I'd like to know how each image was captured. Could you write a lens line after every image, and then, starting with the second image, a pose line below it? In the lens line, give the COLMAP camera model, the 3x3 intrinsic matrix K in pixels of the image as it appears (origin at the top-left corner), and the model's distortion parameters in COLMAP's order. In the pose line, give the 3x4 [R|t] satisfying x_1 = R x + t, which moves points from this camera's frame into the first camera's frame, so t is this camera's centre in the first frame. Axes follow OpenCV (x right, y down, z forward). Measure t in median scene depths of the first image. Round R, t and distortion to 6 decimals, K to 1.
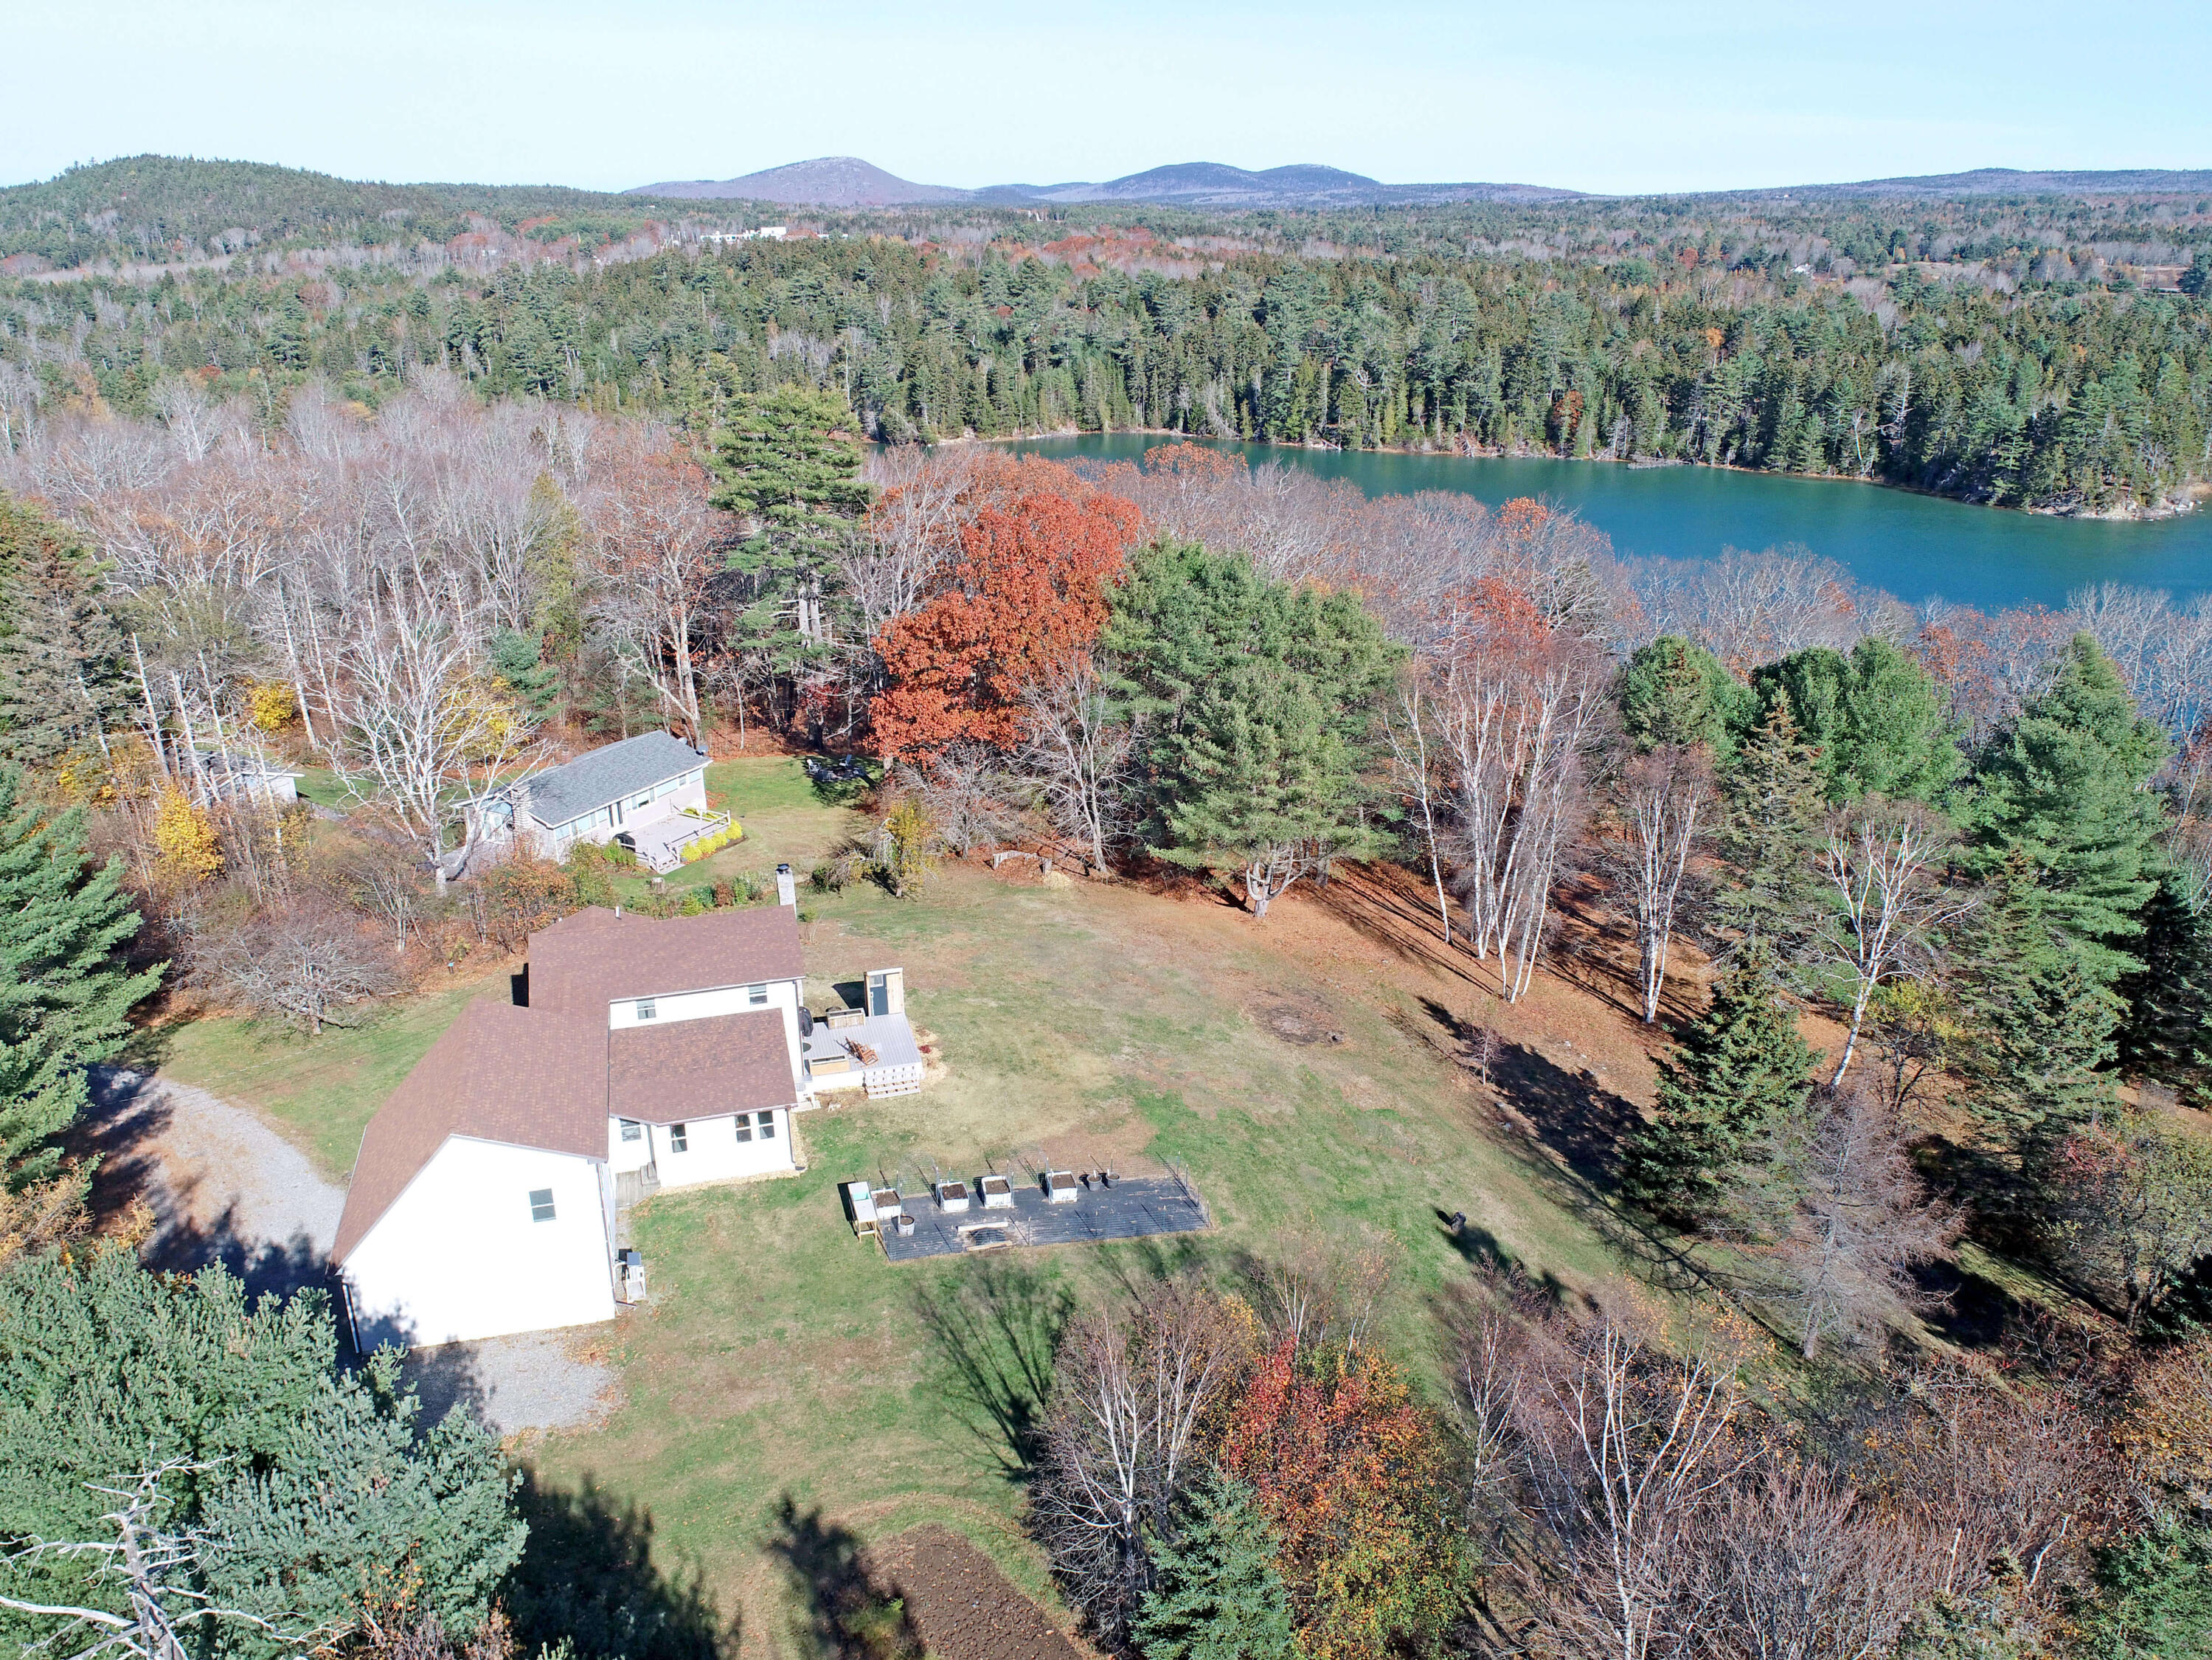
lens RADIAL K [[1658.4, 0, 1111.4], [0, 1658.4, 821.7], [0, 0, 1]] dist [0.000793, -0.005542]
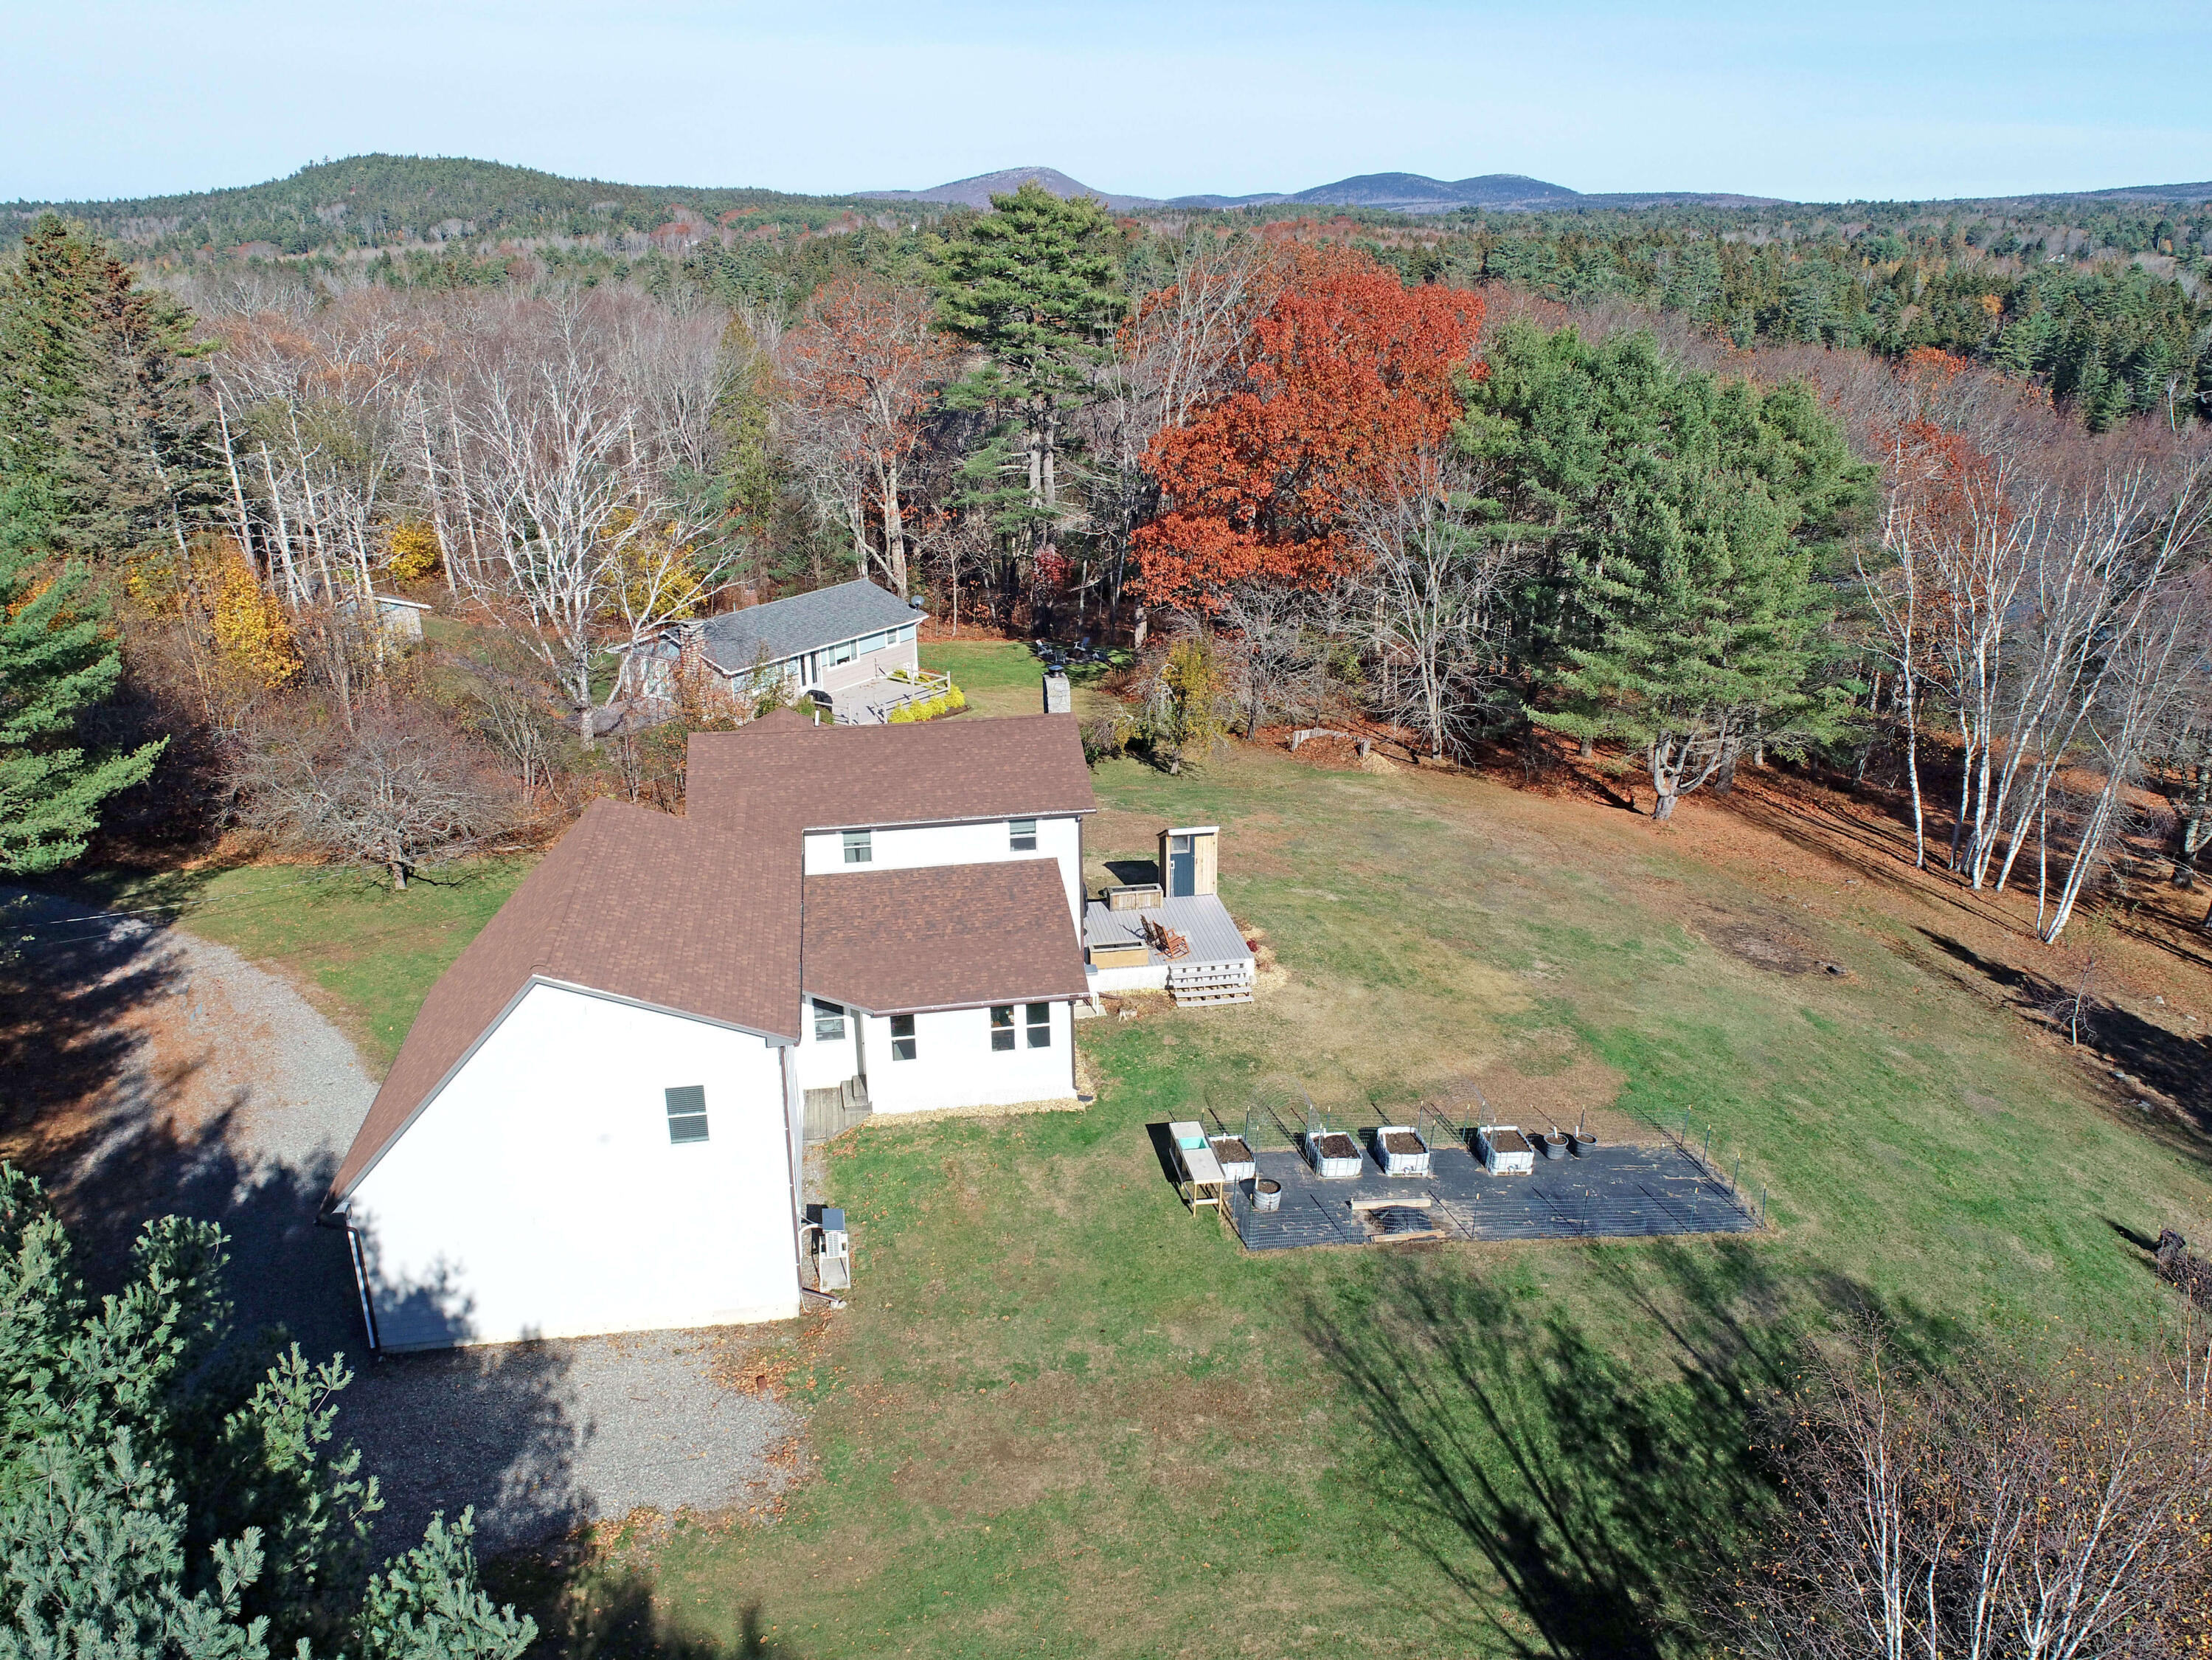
lens RADIAL K [[1658.4, 0, 1106.8], [0, 1658.4, 829.7], [0, 0, 1]] dist [0.000793, -0.005542]
pose [[0.994061, 0.035829, -0.102757, -0.084656], [-0.036072, 0.999349, -0.000507, 0.075986], [0.102672, 0.004211, 0.994706, 0.262785]]
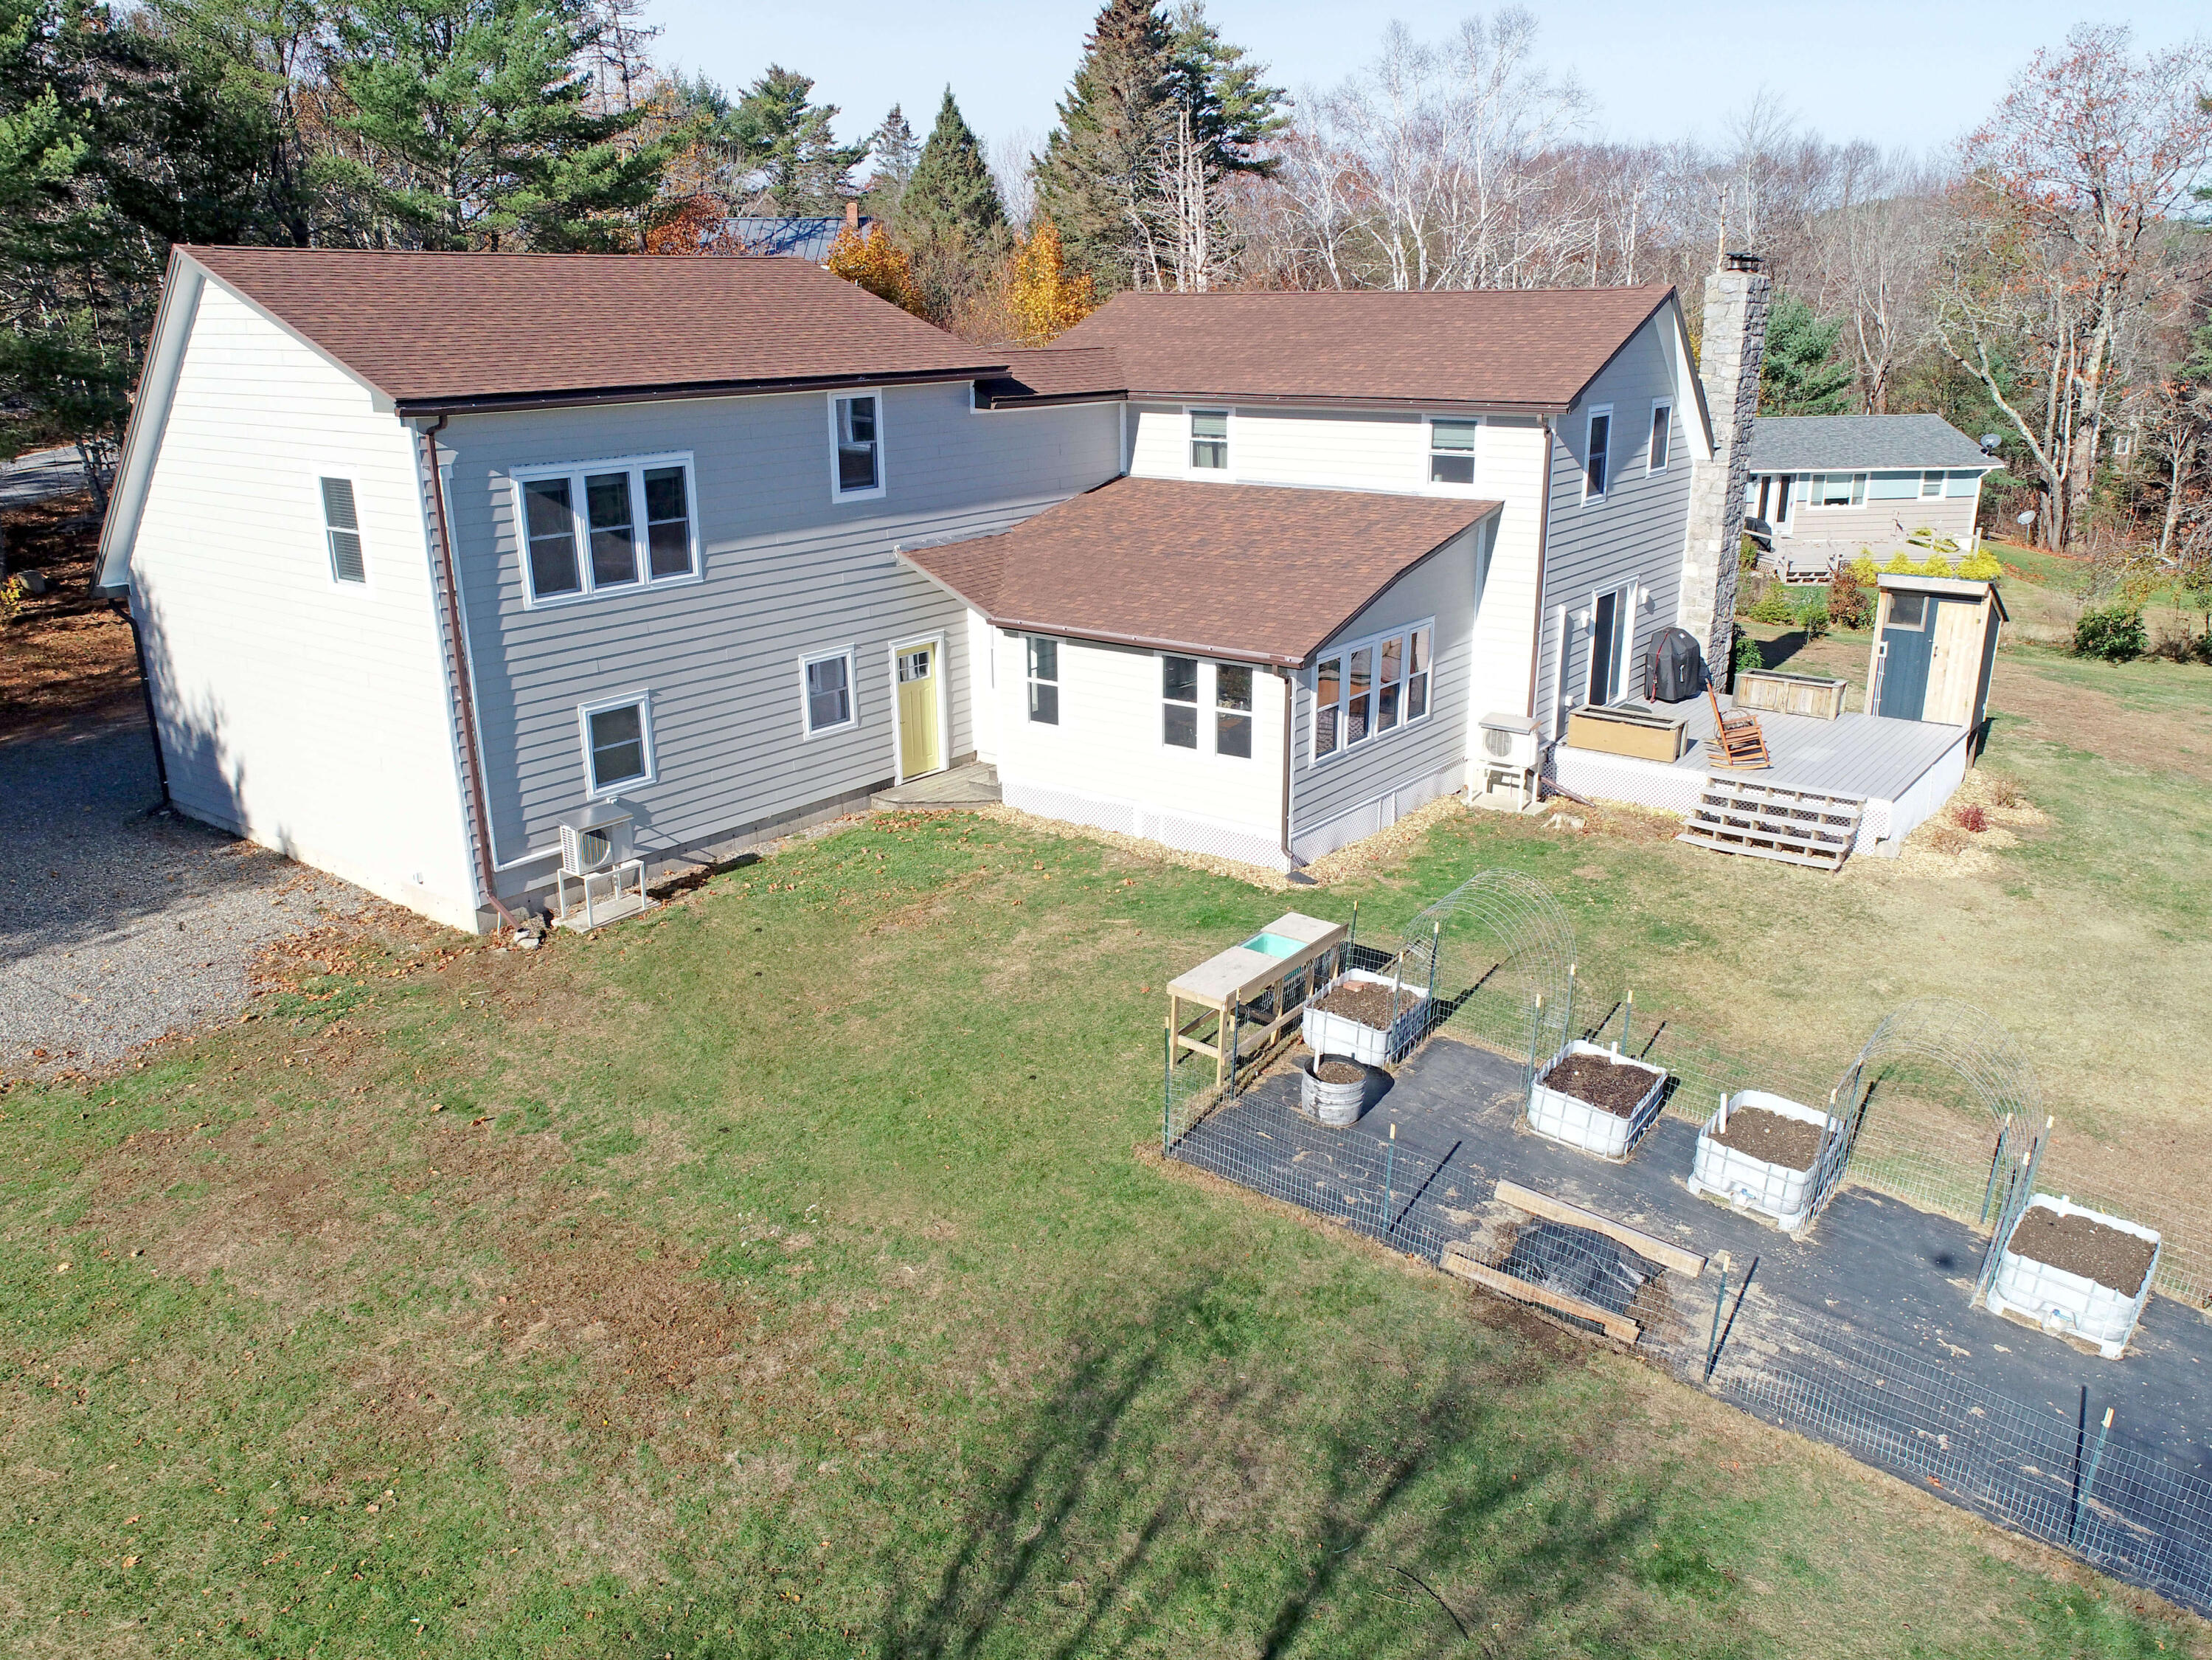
lens RADIAL K [[1658.4, 0, 1107.8], [0, 1658.4, 843.6], [0, 0, 1]] dist [0.000793, -0.005542]
pose [[0.598562, 0.253104, -0.760040, 0.031894], [-0.274311, 0.956175, 0.102389, 0.128170], [0.752647, 0.147201, 0.641759, 0.541236]]
